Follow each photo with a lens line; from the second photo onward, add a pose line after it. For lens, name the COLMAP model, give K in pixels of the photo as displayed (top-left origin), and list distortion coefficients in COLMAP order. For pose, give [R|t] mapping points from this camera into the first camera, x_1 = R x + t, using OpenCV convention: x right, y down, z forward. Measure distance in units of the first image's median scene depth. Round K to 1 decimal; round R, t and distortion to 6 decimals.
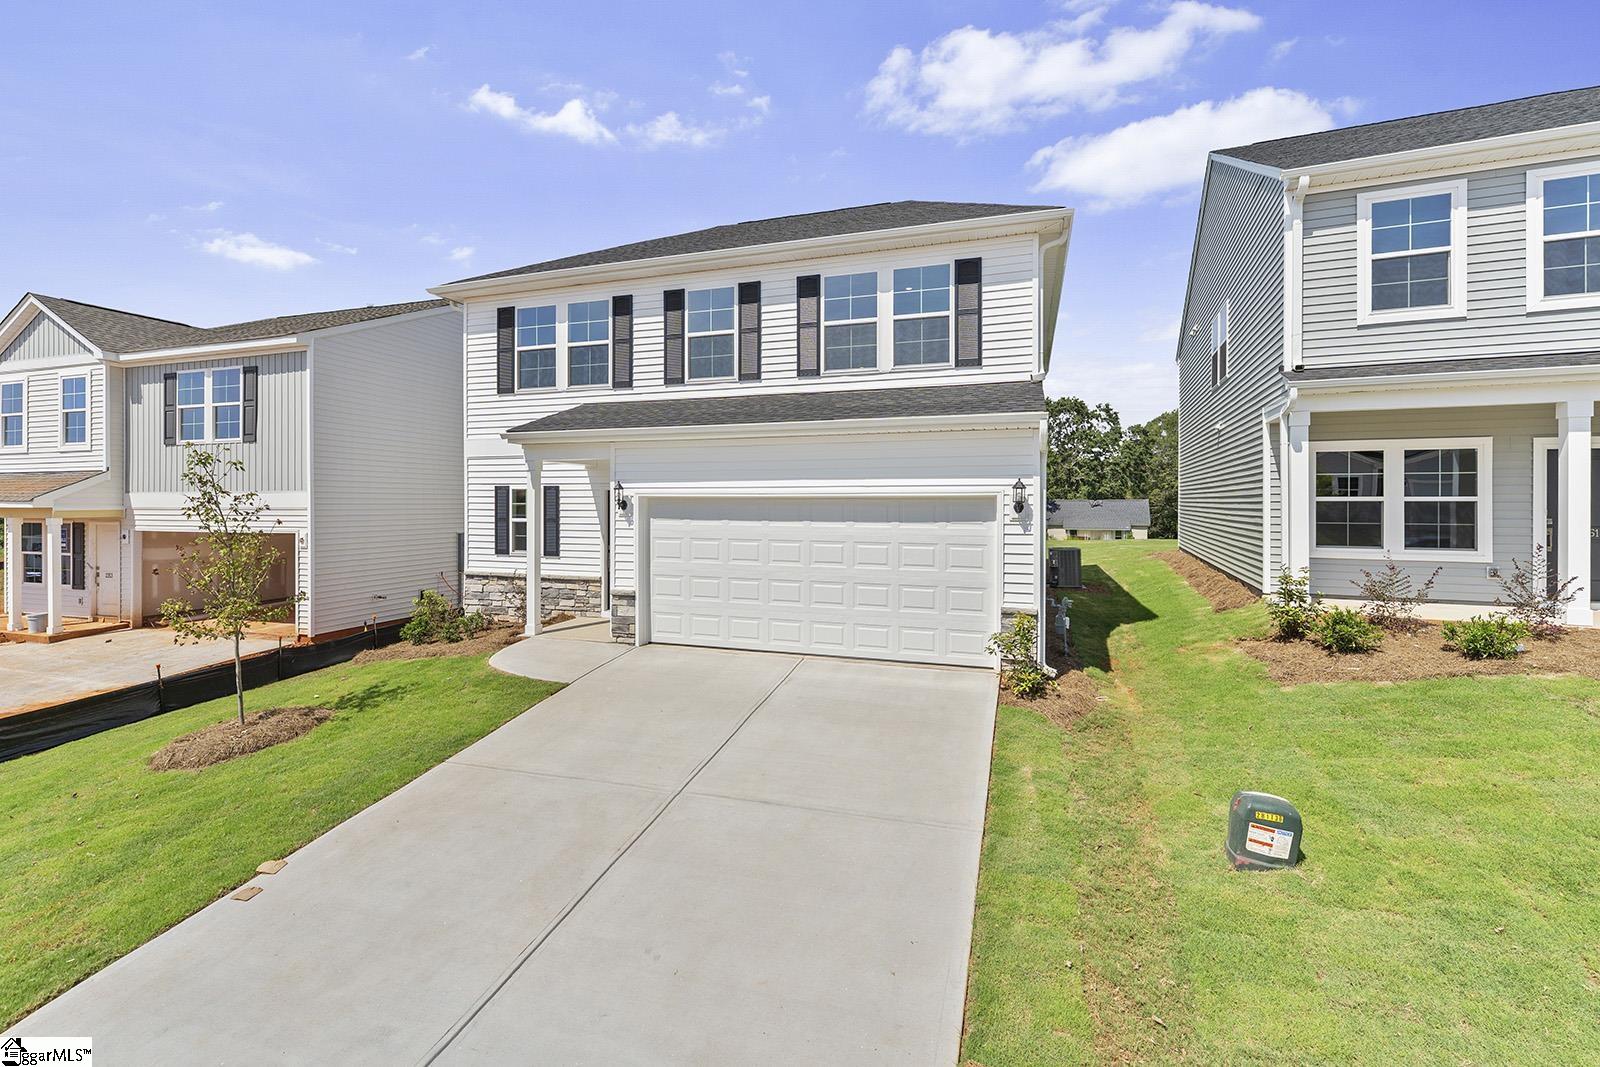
lens RADIAL K [[648.6, 0, 871.7], [0, 648.6, 514.1], [0, 0, 1]] dist [0.014311, -0.000920]
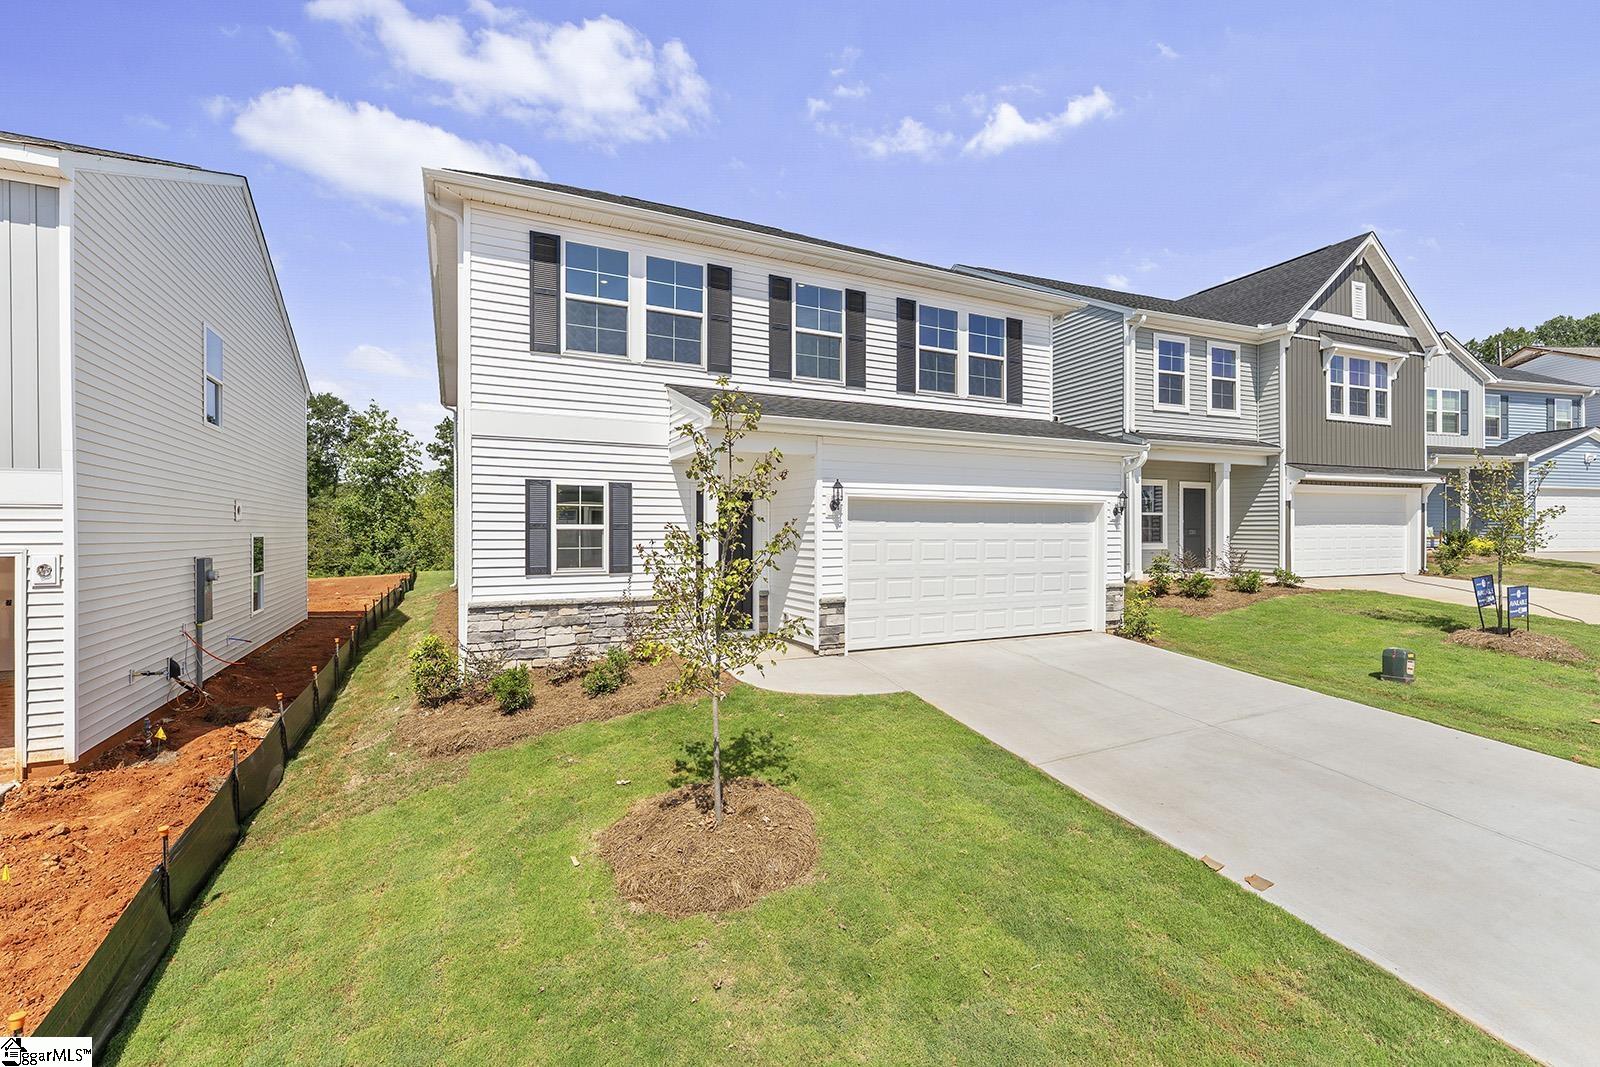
lens RADIAL K [[732.1, 0, 797.1], [0, 732.1, 530.8], [0, 0, 1]] dist [0.015707, 0.001266]
pose [[0.711314, -0.004187, 0.702862, -1.100234], [0.004914, 0.999987, 0.000983, 0.016520], [-0.702857, 0.002755, 0.711326, 0.262874]]
